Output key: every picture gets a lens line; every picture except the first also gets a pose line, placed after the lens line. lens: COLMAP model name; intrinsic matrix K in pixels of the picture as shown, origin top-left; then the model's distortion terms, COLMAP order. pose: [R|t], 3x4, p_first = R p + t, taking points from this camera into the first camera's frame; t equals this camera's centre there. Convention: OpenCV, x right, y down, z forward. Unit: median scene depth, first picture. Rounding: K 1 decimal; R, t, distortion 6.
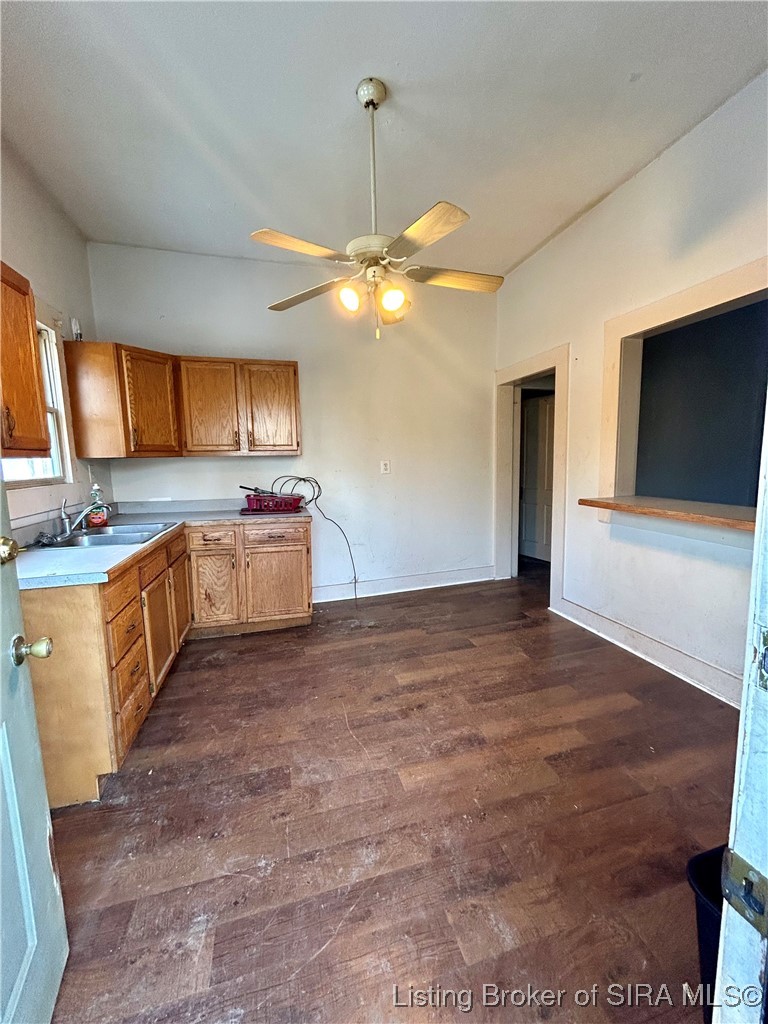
lens RADIAL K [[413.6, 0, 389.6], [0, 413.6, 509.7], [0, 0, 1]] dist [-0.001546, 0.000056]
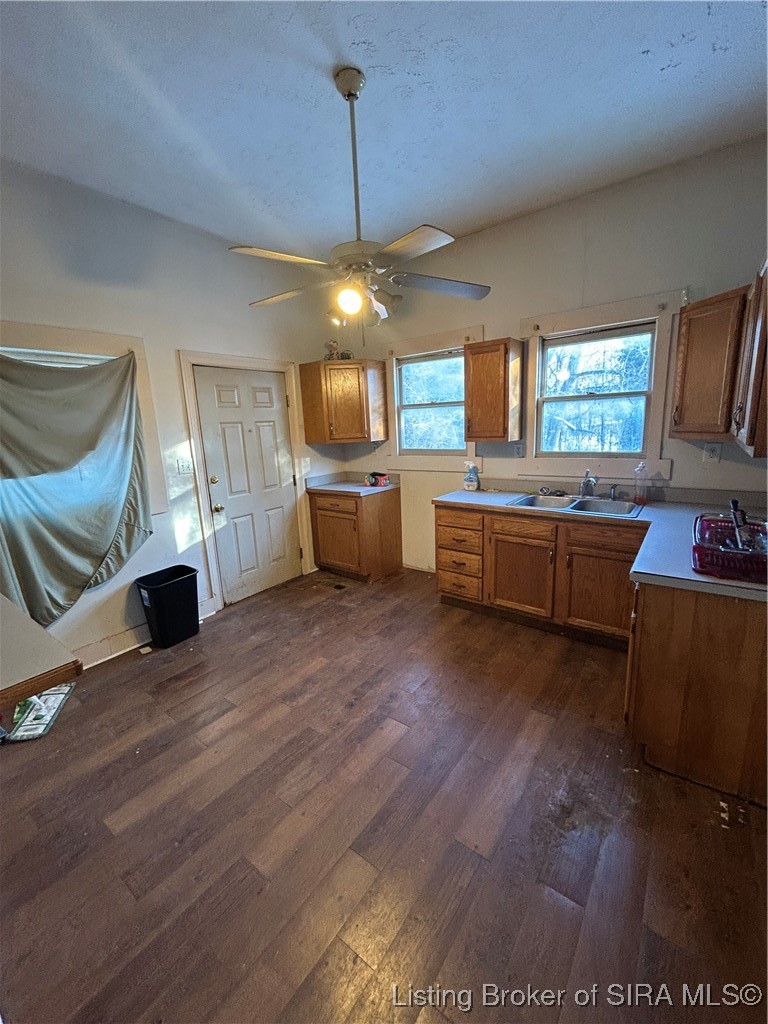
lens RADIAL K [[413.6, 0, 383.9], [0, 413.6, 511.1], [0, 0, 1]] dist [-0.001546, 0.000056]
pose [[-0.793754, 0.180528, -0.580830, 0.561016], [-0.015274, 0.948721, 0.315746, -0.340329], [0.608047, 0.259496, -0.750294, 1.817146]]
